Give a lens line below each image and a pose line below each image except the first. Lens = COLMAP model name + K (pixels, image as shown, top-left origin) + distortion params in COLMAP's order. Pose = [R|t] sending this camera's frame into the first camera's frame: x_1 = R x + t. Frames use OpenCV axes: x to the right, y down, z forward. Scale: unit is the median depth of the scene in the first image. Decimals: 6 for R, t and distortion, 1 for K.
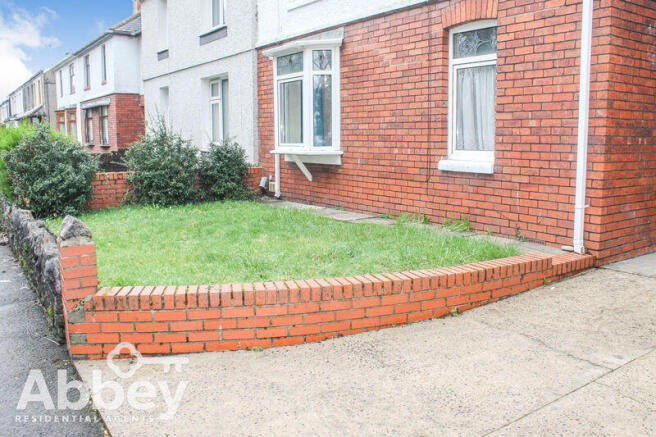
lens RADIAL K [[557.6, 0, 328.0], [0, 557.6, 218.5], [0, 0, 1]] dist [-0.175186, 0.146837]
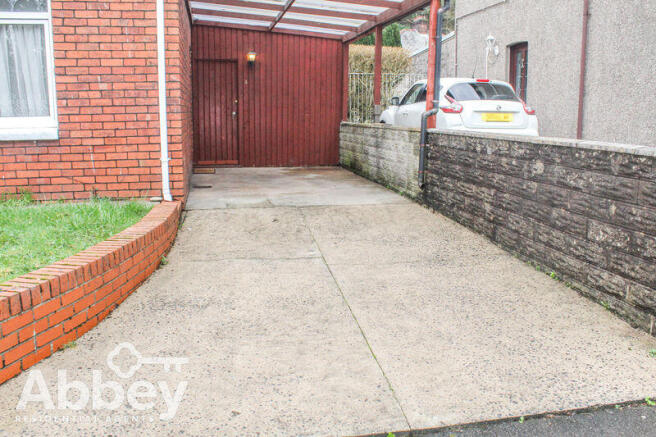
lens RADIAL K [[582.9, 0, 328.0], [0, 582.9, 218.5], [0, 0, 1]] dist [-0.181501, 0.166406]
pose [[0.401284, -0.163900, 0.901170, -0.469714], [0.130391, 0.984062, 0.120914, -0.002225], [-0.906625, 0.068984, 0.416259, 0.184375]]
